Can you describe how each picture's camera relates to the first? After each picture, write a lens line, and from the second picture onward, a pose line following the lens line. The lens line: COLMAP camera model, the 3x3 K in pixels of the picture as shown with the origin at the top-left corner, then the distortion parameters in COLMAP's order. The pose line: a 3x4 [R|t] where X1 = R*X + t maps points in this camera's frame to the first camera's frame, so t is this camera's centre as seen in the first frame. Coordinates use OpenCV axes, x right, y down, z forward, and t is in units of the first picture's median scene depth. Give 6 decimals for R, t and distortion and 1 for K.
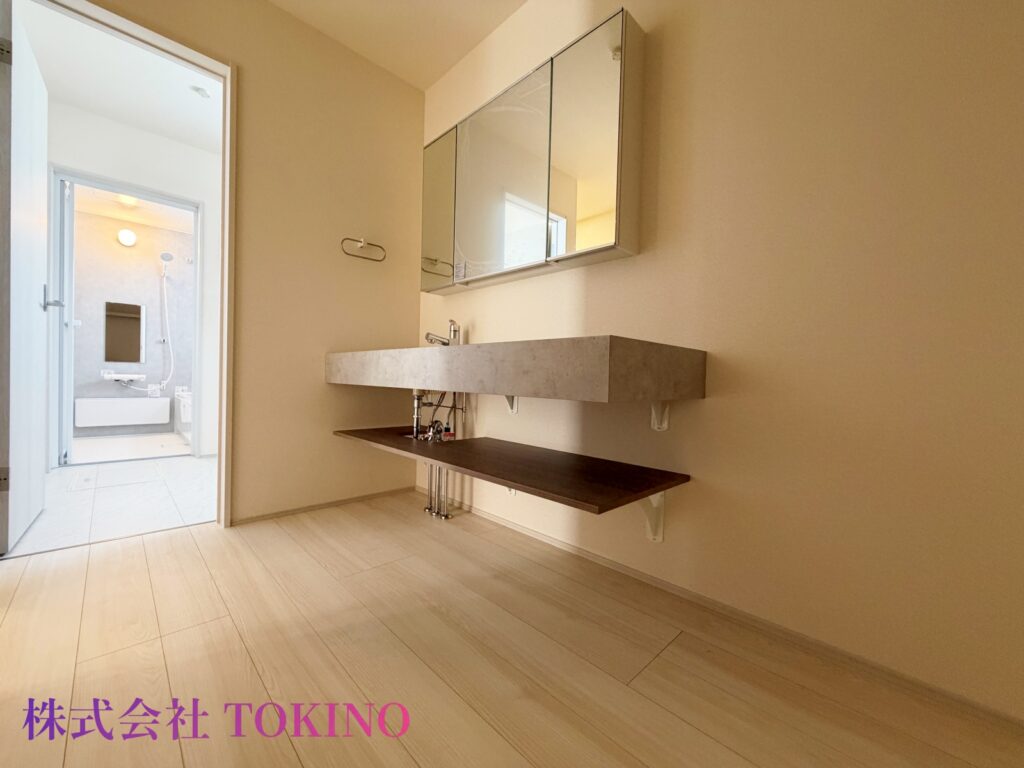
lens RADIAL K [[410.7, 0, 510.4], [0, 410.7, 384.3], [0, 0, 1]] dist [-0.003895, 0.000216]
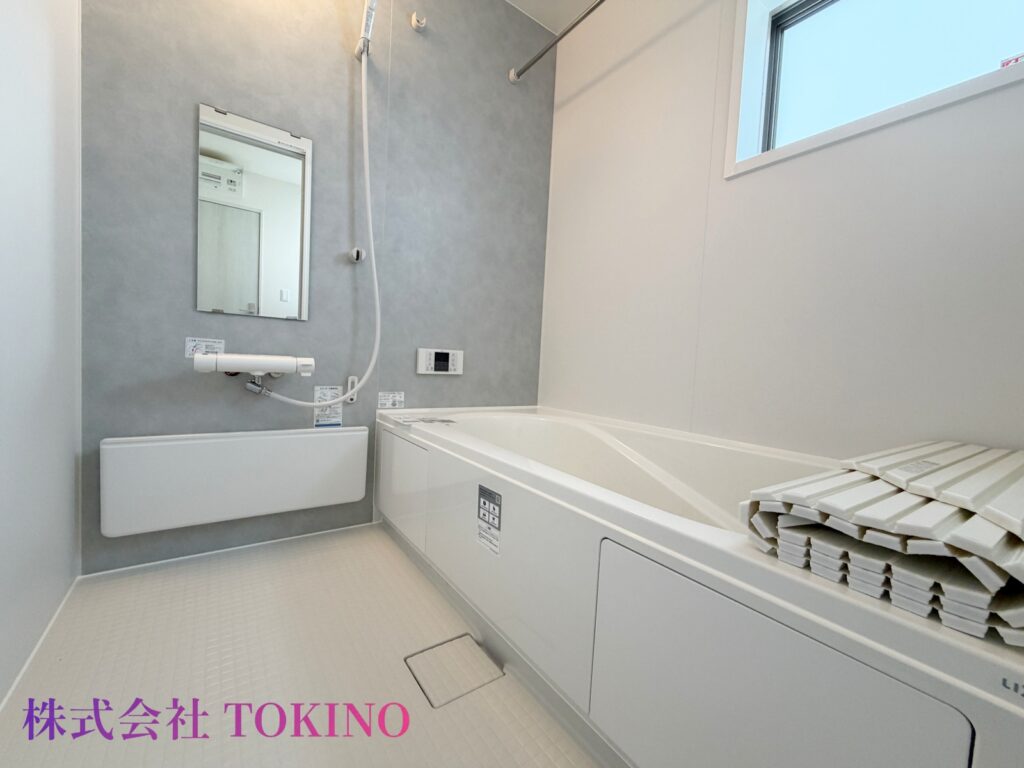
lens RADIAL K [[410.7, 0, 512.3], [0, 410.7, 388.0], [0, 0, 1]] dist [-0.003895, 0.000216]
pose [[0.985003, 0.015596, -0.171832, -0.665863], [-0.014269, 0.999858, 0.008959, -0.004036], [0.171948, -0.006373, 0.985085, 0.696542]]
